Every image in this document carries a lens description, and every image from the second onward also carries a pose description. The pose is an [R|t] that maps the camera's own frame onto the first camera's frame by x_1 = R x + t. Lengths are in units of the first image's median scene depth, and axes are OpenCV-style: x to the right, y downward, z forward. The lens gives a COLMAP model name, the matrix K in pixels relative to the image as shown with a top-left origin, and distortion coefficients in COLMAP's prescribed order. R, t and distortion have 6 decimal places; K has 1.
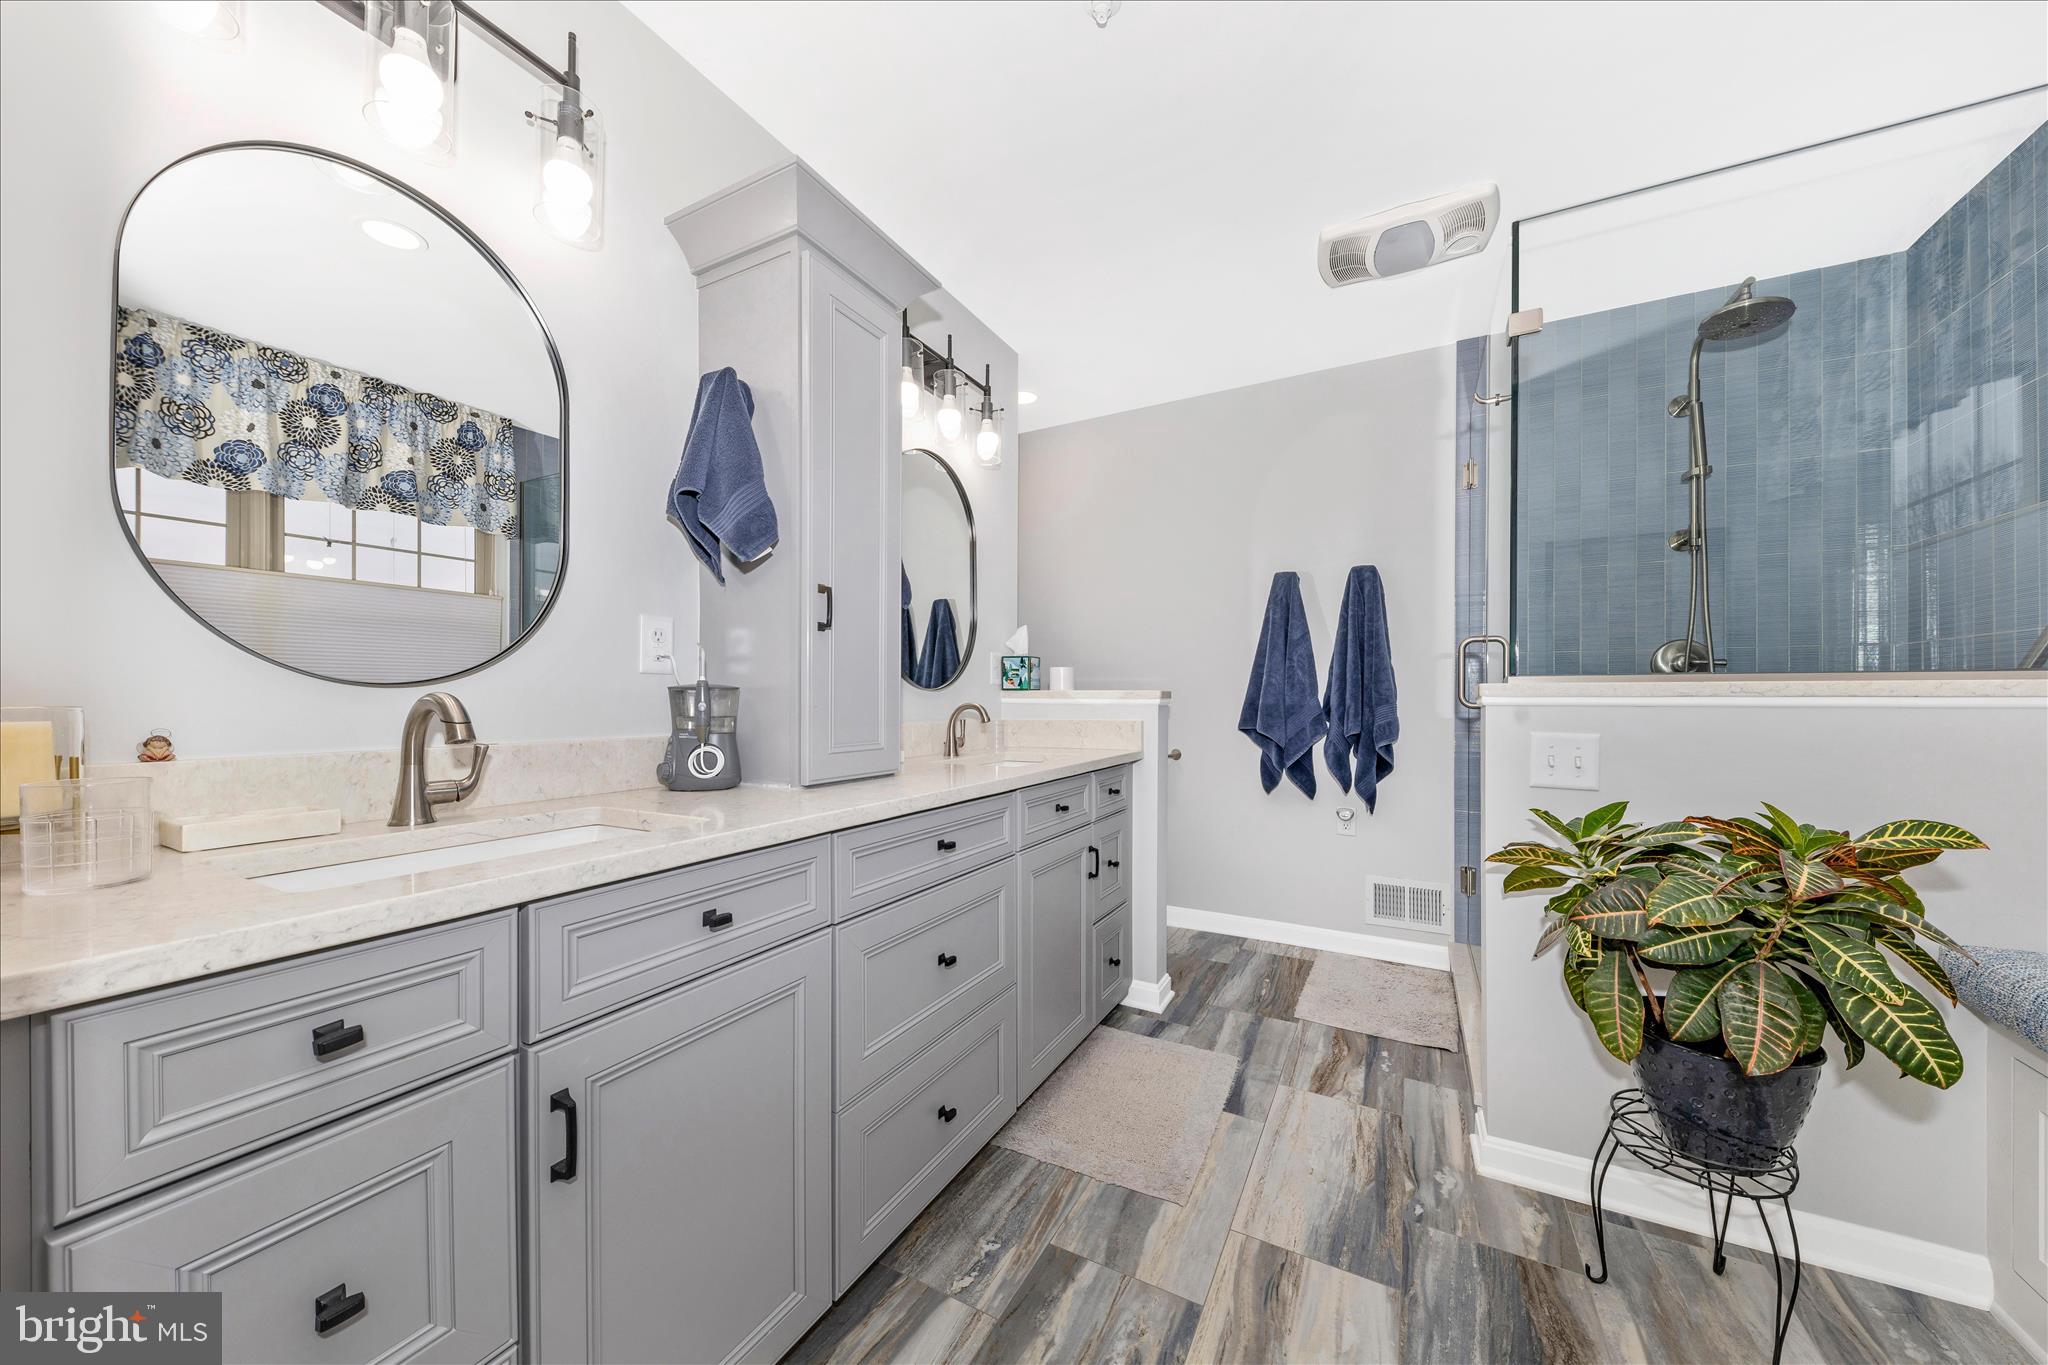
lens RADIAL K [[740.1, 0, 1014.6], [0, 740.1, 711.4], [0, 0, 1]] dist [0.011174, -0.004900]
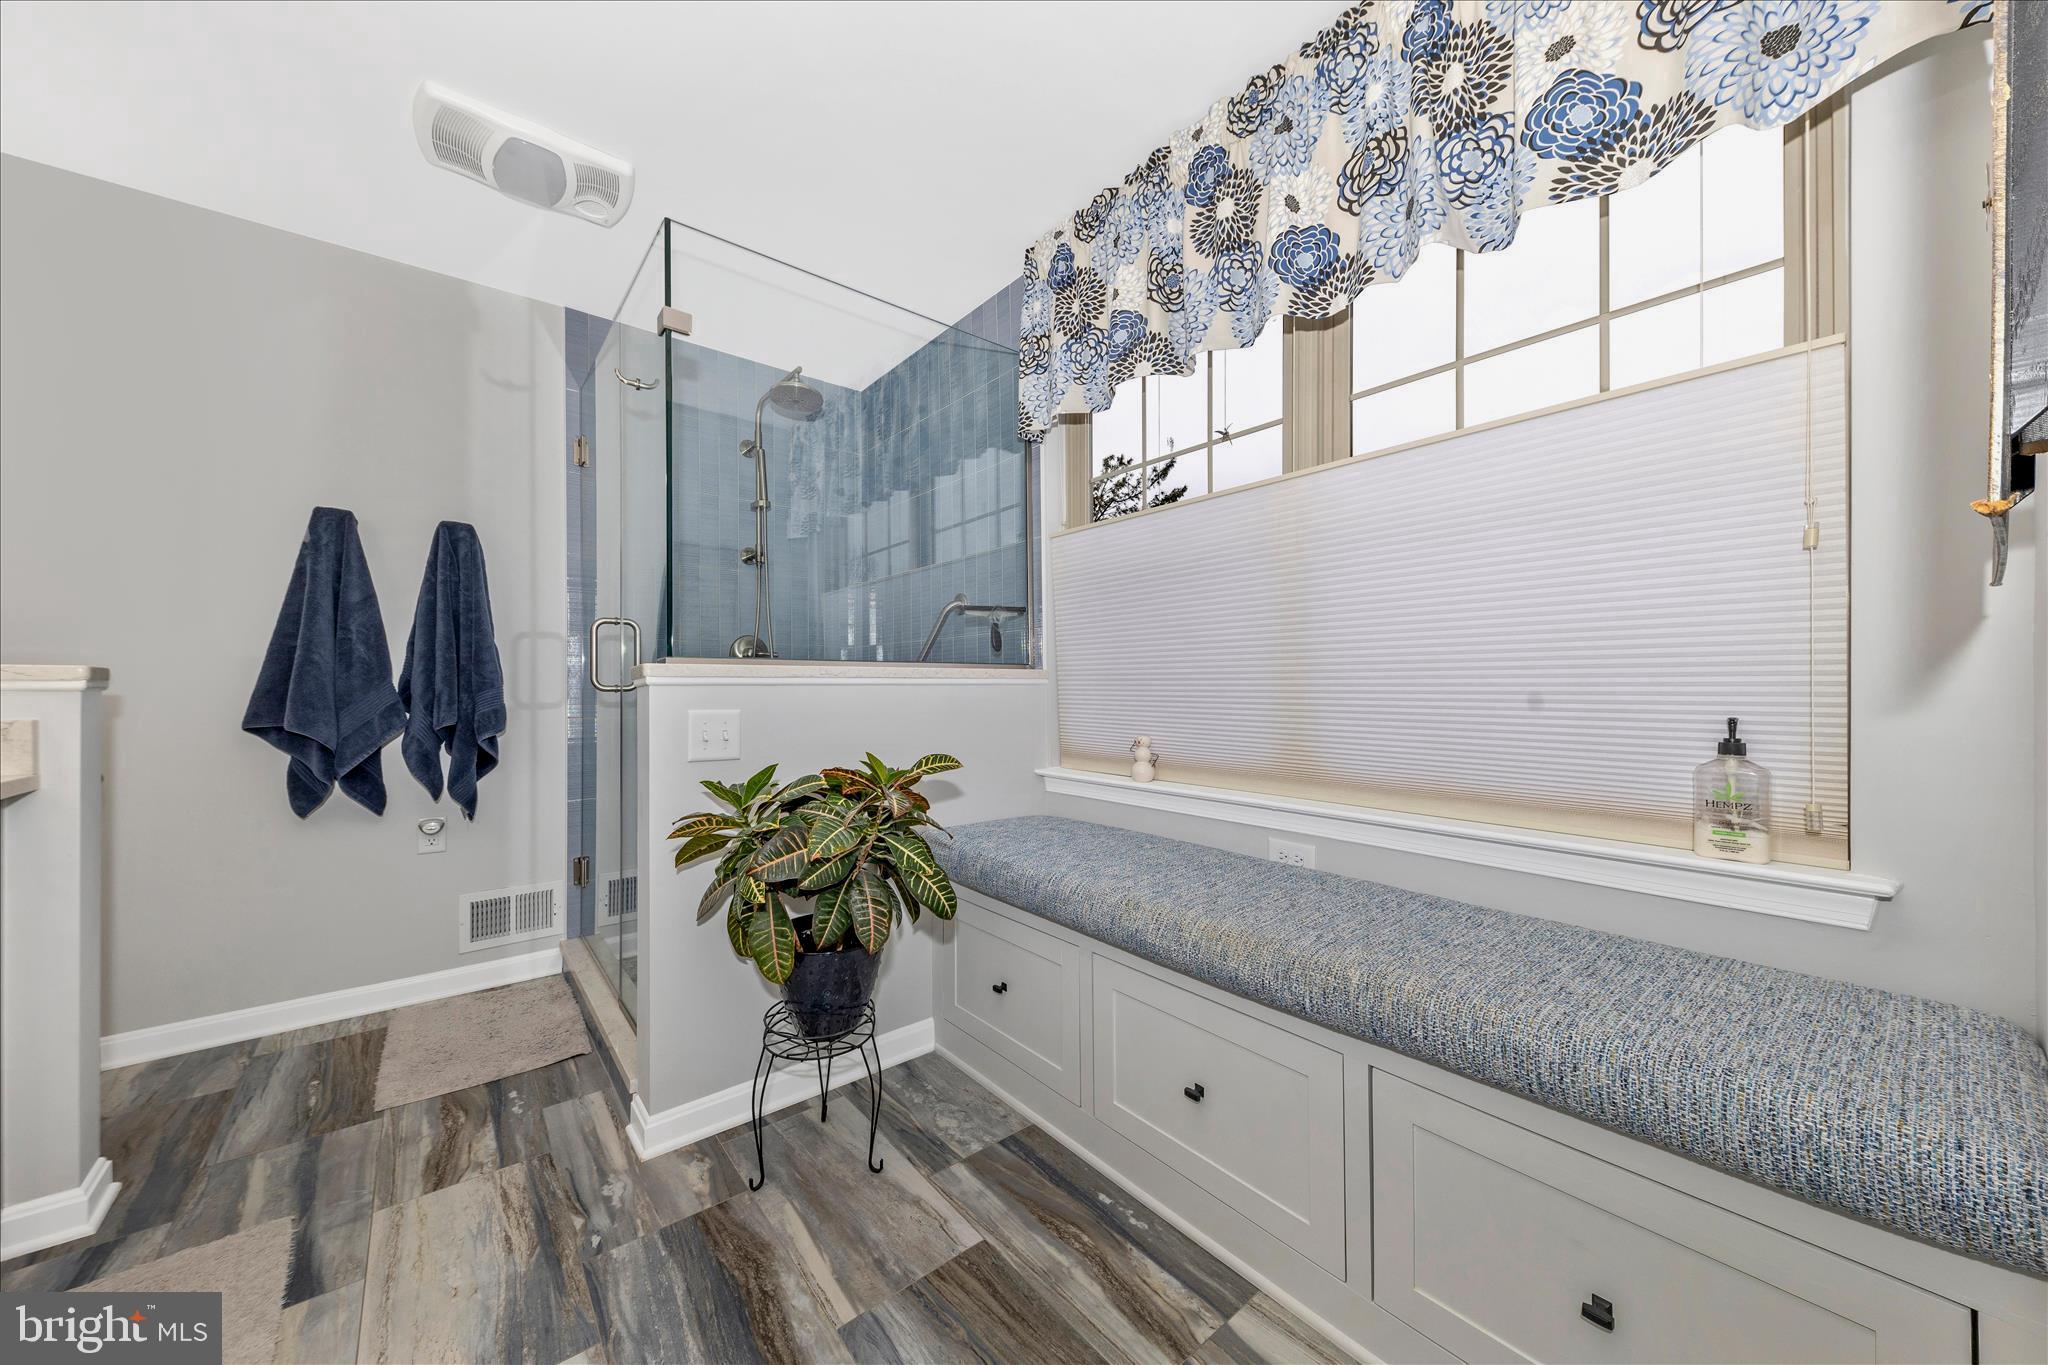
lens RADIAL K [[727.5, 0, 1023.3], [0, 727.5, 693.6], [0, 0, 1]] dist [0.026134, -0.005419]
pose [[0.367191, -0.008940, 0.930103, -0.080984], [0.022172, 0.999754, 0.000856, 0.010242], [-0.929881, 0.020308, 0.367299, 0.134252]]
